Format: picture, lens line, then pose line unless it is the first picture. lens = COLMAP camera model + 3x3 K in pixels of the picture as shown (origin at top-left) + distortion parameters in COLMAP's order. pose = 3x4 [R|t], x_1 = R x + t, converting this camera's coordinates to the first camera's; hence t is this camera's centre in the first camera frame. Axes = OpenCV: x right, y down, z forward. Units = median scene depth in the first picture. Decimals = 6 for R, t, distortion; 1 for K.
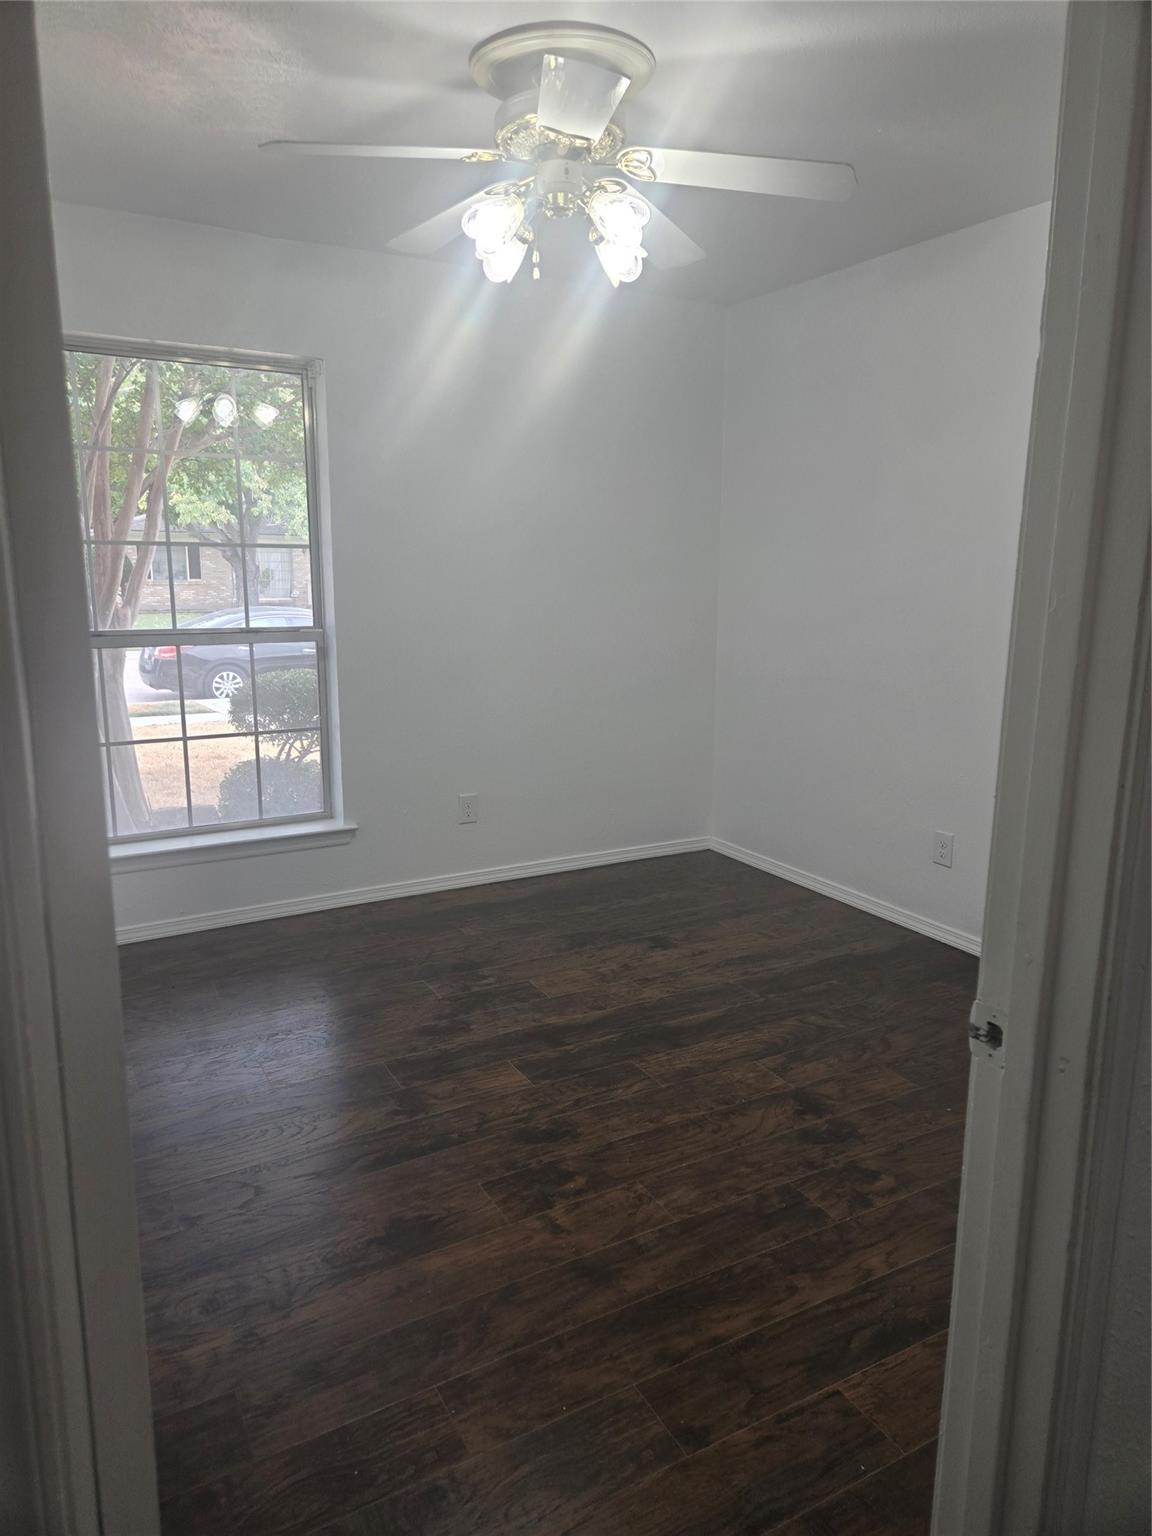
lens RADIAL K [[1088.4, 0, 572.7], [0, 1088.4, 764.6], [0, 0, 1]] dist [0.053822, 0.070120]
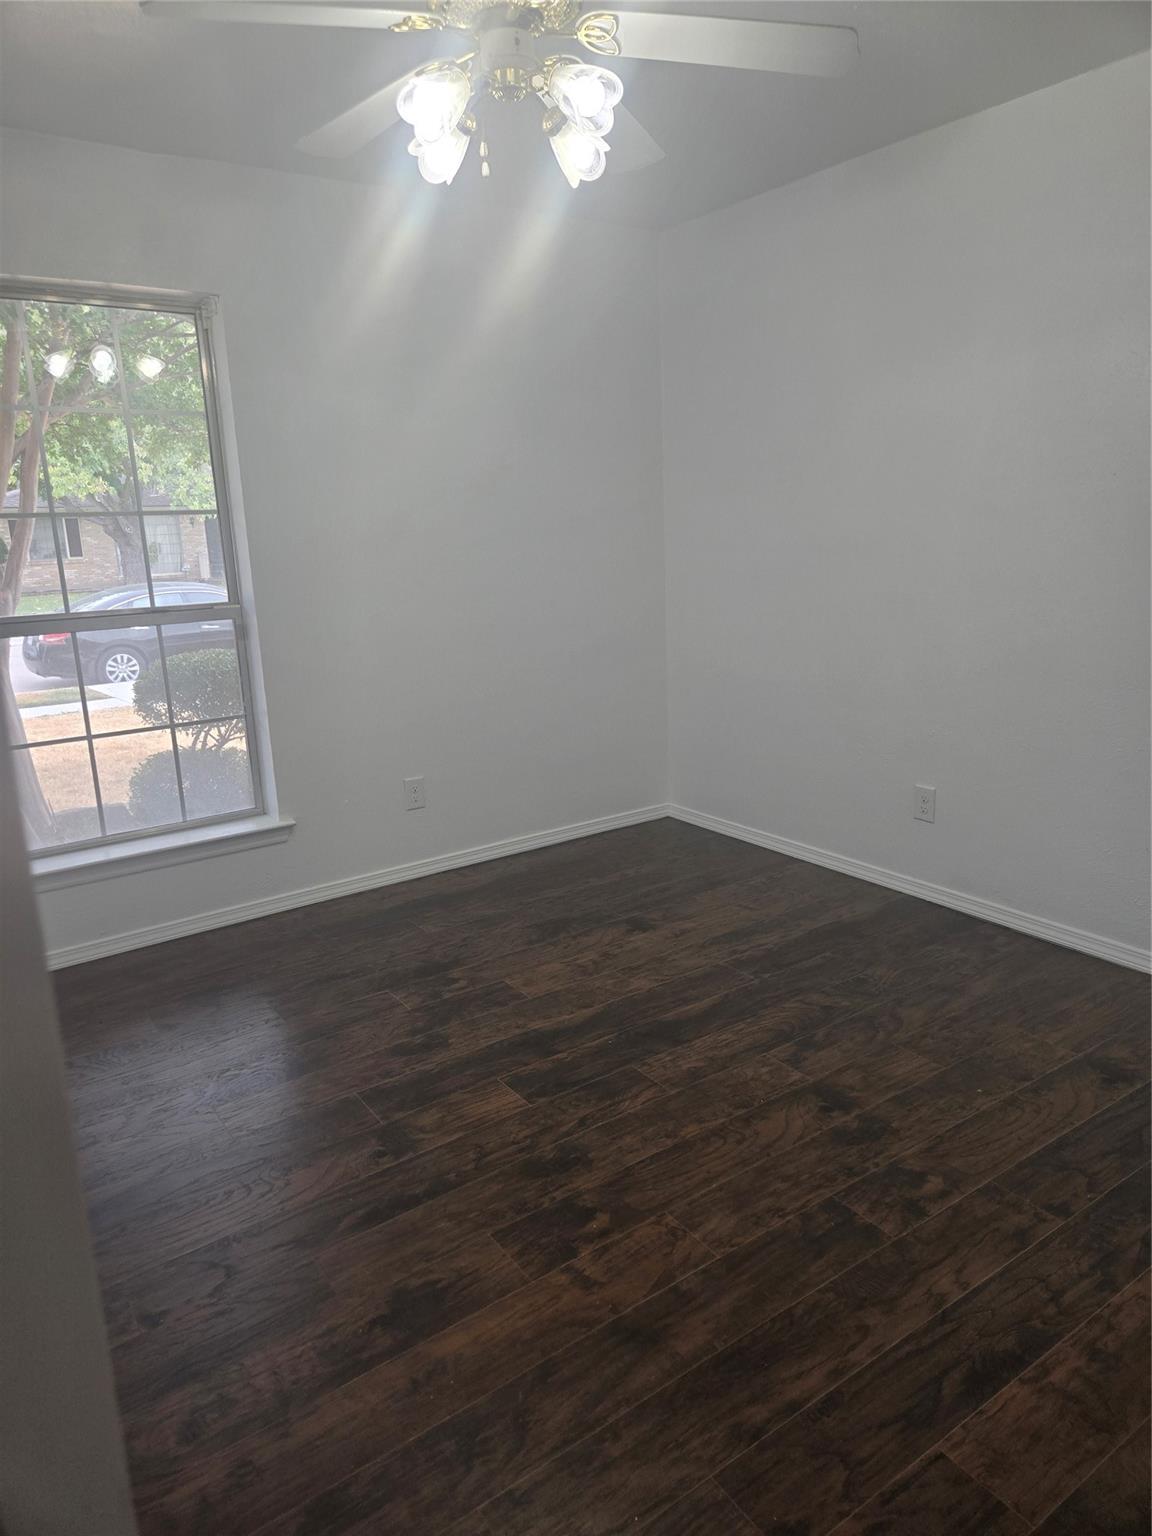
lens RADIAL K [[1077.8, 0, 578.9], [0, 1077.8, 763.8], [0, 0, 1]] dist [0.061487, -0.001834]
pose [[0.993994, -0.064138, 0.088664, -0.059413], [0.060781, 0.997347, 0.040054, -0.019088], [-0.090998, -0.034424, 0.995256, 0.129409]]
